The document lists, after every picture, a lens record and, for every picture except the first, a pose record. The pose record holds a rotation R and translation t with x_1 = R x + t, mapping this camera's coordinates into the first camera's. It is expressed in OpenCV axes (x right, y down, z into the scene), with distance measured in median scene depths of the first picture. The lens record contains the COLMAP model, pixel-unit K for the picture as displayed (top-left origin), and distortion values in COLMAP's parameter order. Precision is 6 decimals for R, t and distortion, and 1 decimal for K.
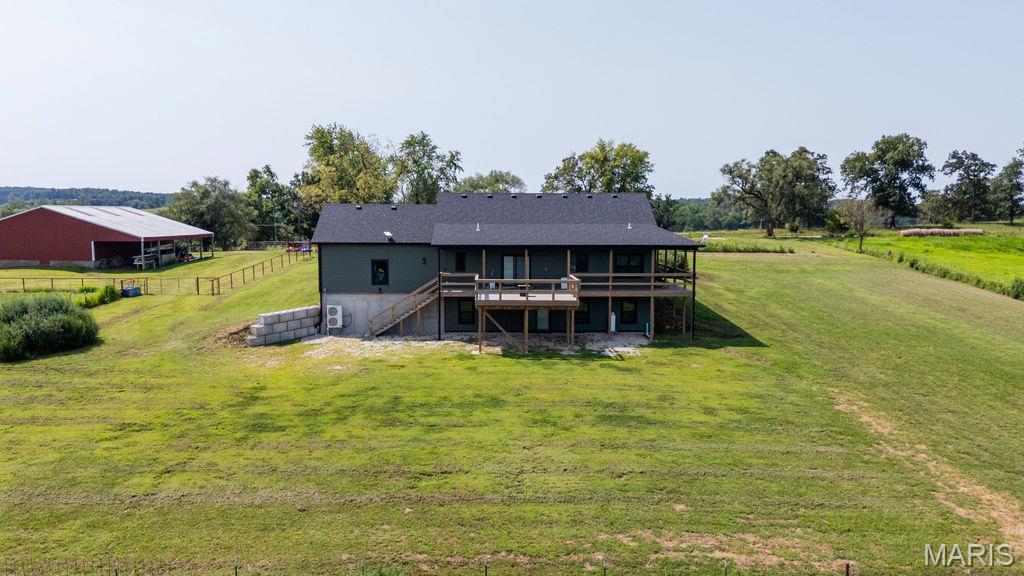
lens RADIAL K [[756.5, 0, 519.9], [0, 756.5, 281.5], [0, 0, 1]] dist [0.067832, -0.065930]
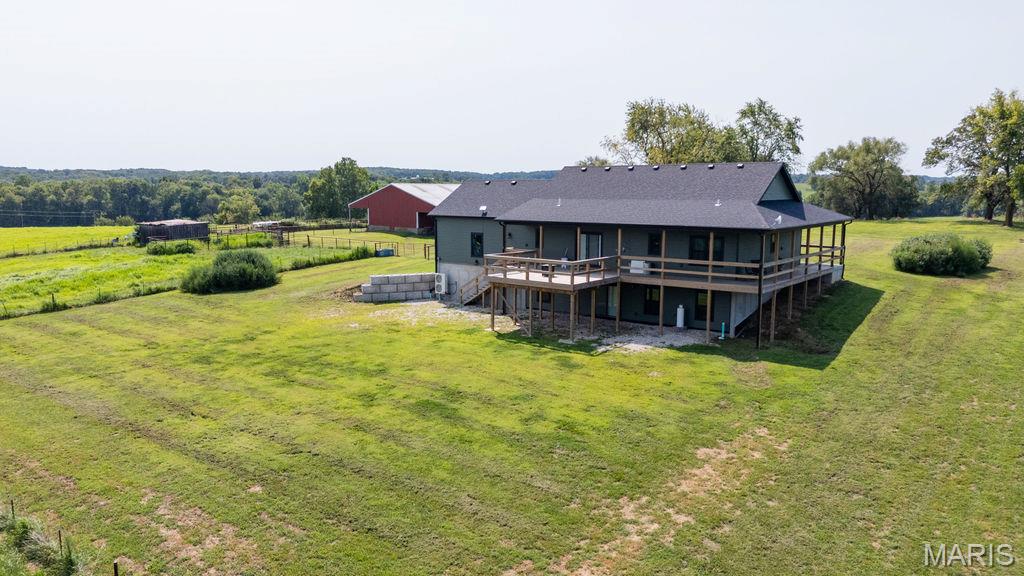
lens RADIAL K [[756.5, 0, 519.2], [0, 756.5, 291.3], [0, 0, 1]] dist [0.067832, -0.065930]
pose [[0.769326, 0.086176, -0.633018, 0.533466], [-0.058796, 0.996206, 0.064162, -0.018967], [0.636145, -0.012142, 0.771474, 0.233322]]
